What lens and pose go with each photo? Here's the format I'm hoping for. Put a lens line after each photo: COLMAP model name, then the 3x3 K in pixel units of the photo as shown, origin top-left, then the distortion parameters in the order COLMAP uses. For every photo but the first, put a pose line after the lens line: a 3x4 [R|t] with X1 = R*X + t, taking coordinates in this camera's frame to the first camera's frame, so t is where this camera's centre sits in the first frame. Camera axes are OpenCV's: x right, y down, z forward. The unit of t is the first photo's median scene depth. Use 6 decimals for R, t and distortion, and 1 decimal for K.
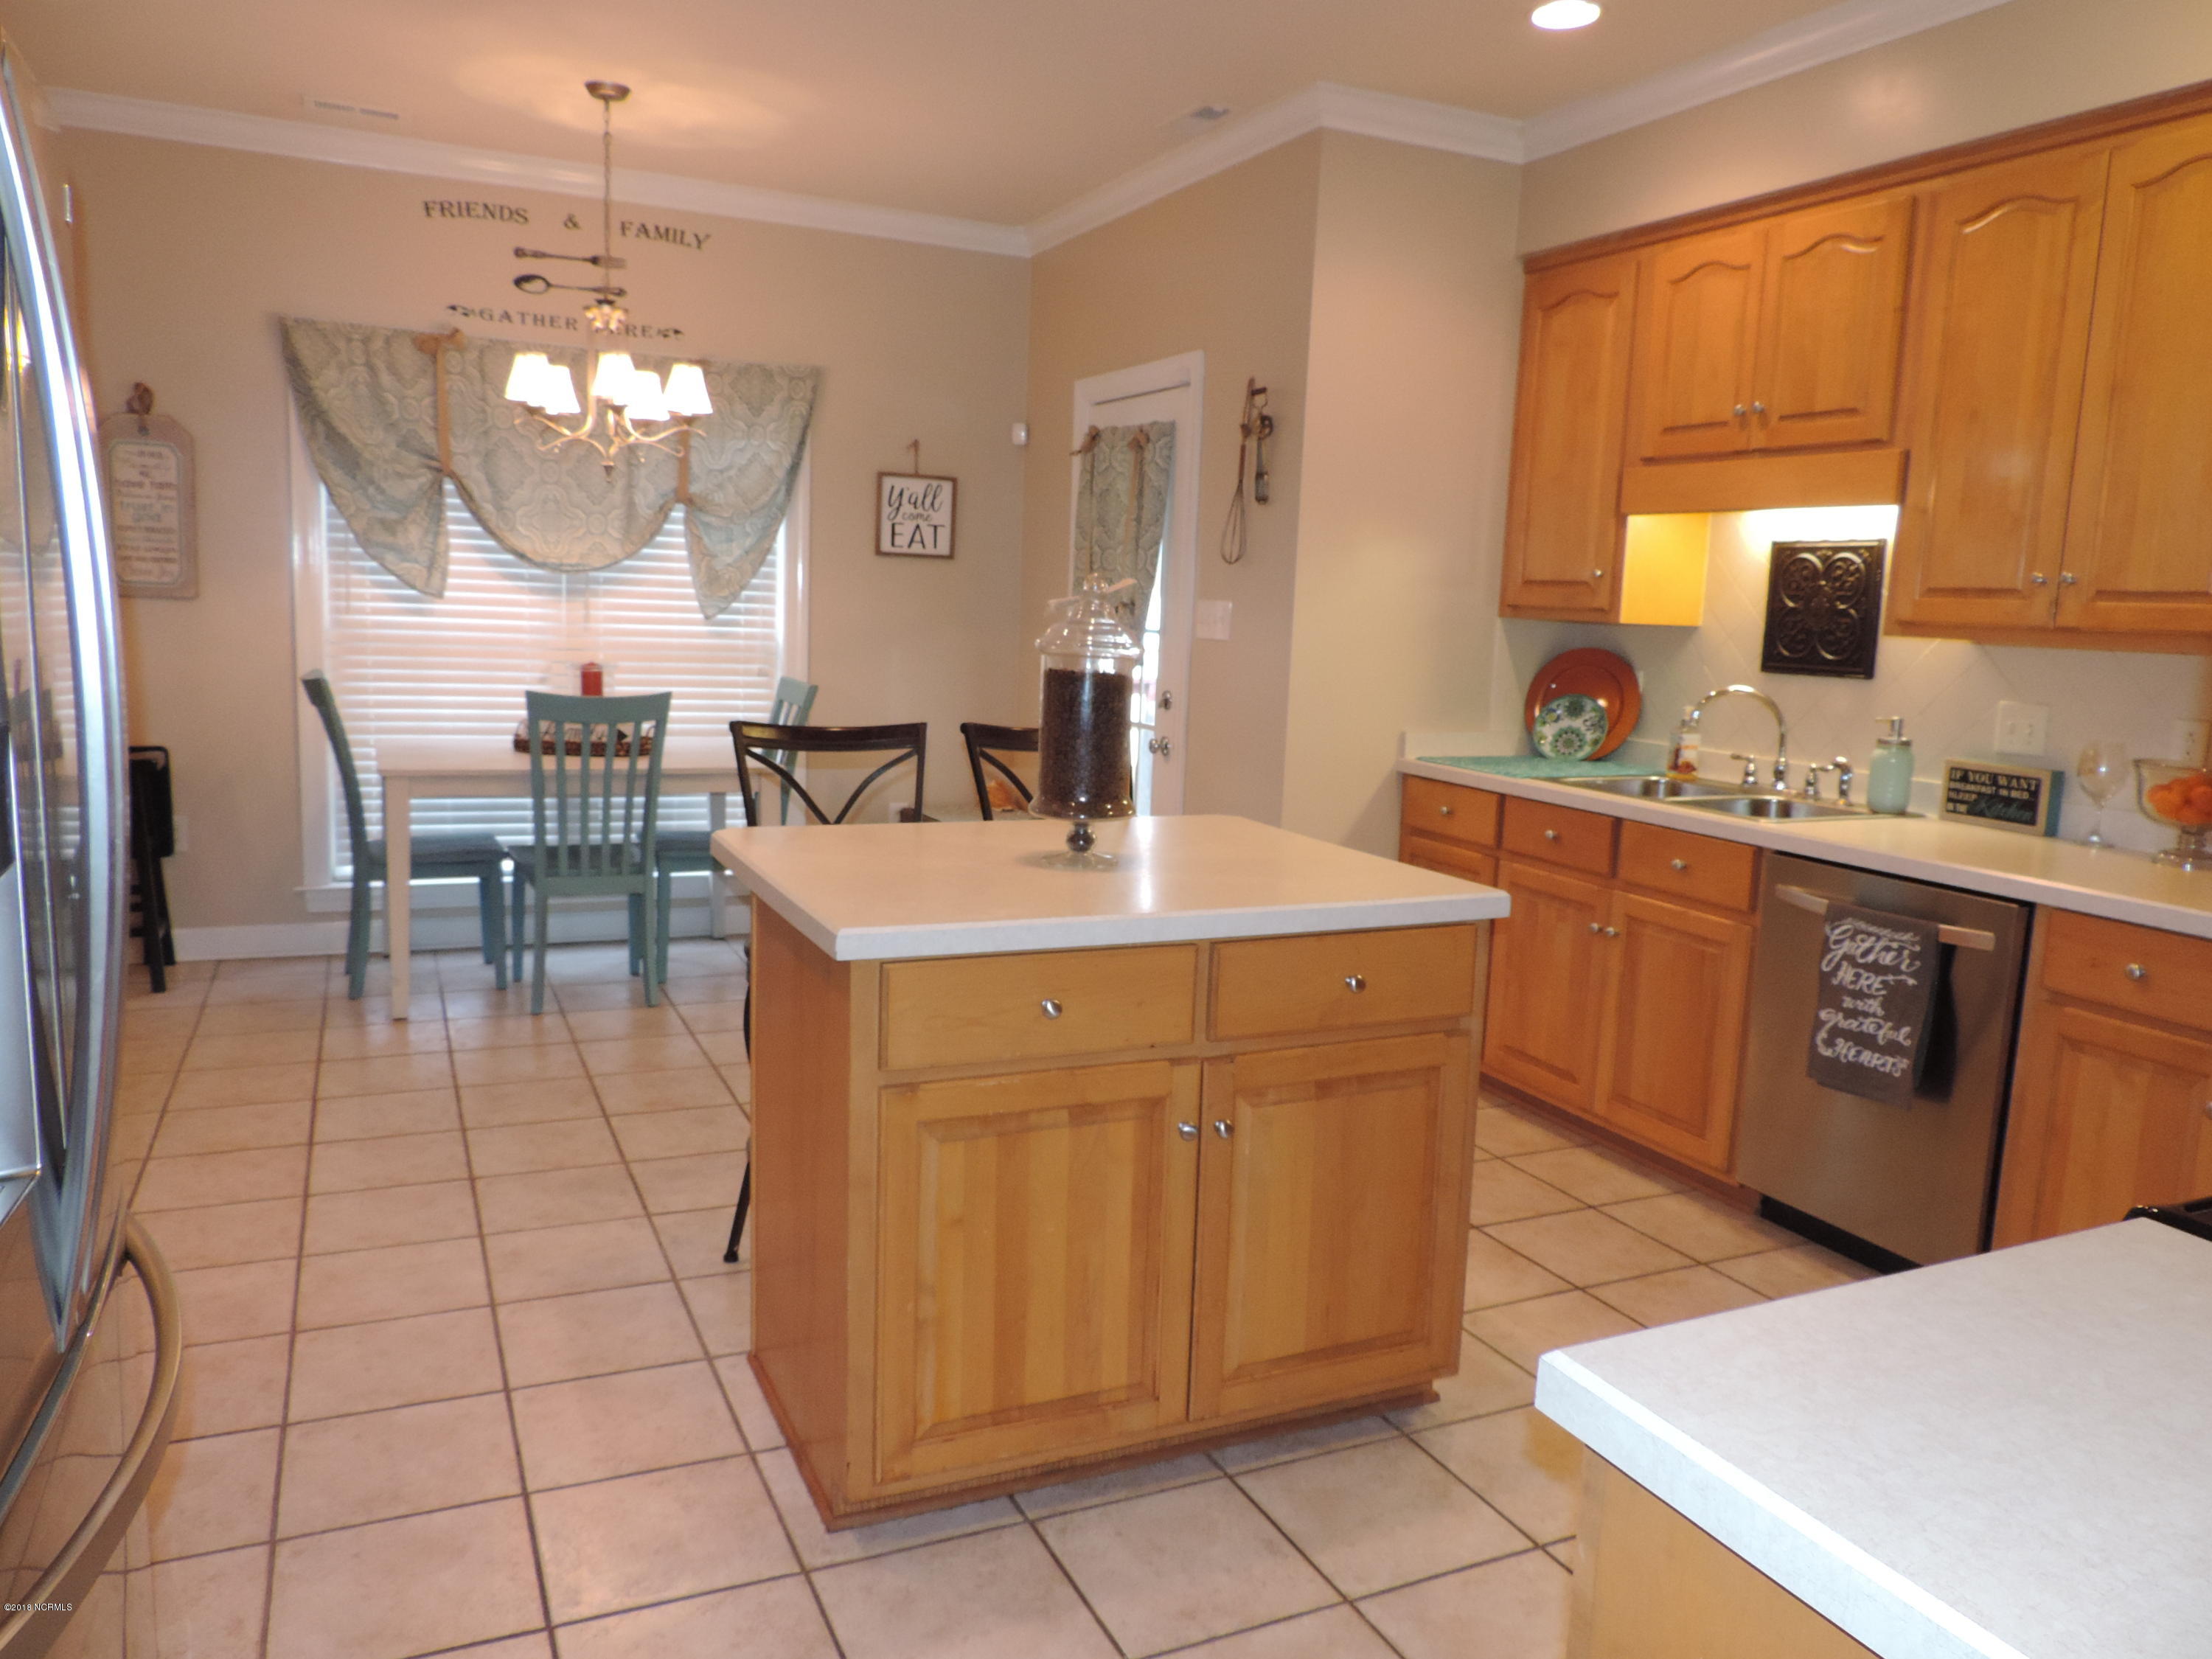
lens RADIAL K [[1581.1, 0, 1105.0], [0, 1581.1, 831.5], [0, 0, 1]] dist [-0.002967, -0.013259]
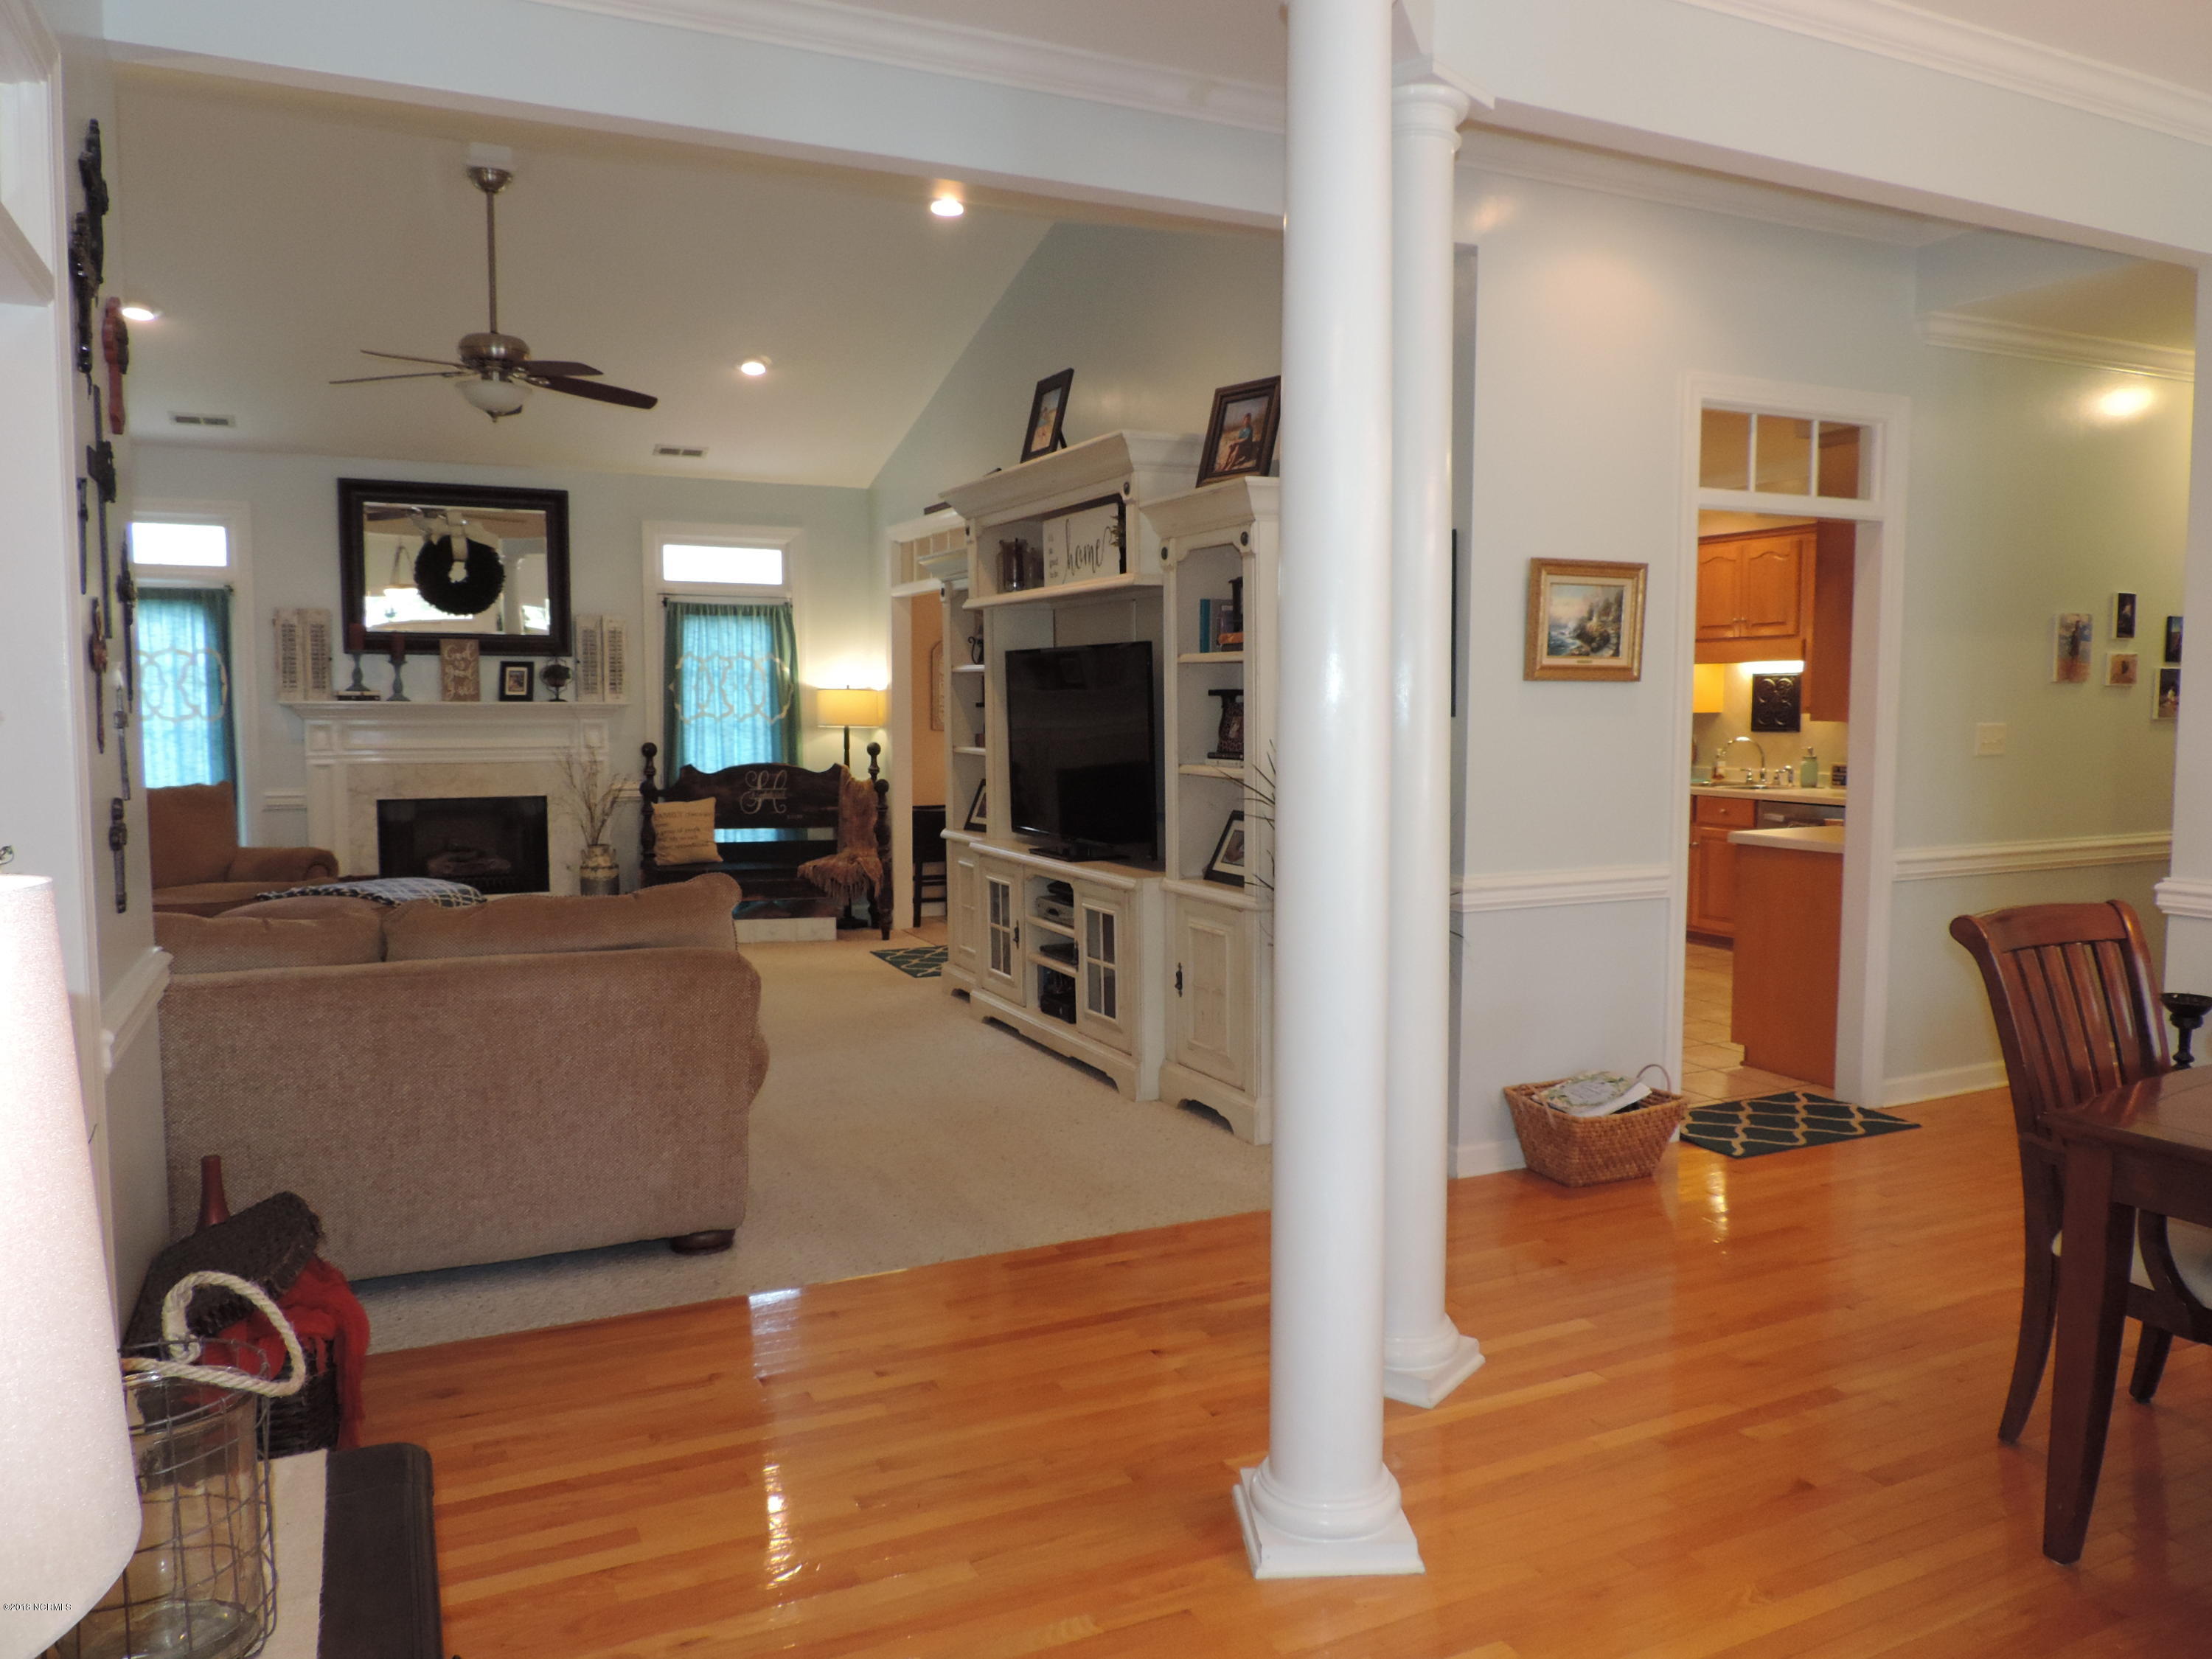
lens RADIAL K [[1581.1, 0, 1115.2], [0, 1581.1, 829.6], [0, 0, 1]] dist [-0.002967, -0.013259]
pose [[0.998946, -0.043015, 0.015987, -0.418609], [0.043985, 0.996830, -0.066294, 0.116084], [-0.013085, 0.066928, 0.997672, -0.963462]]
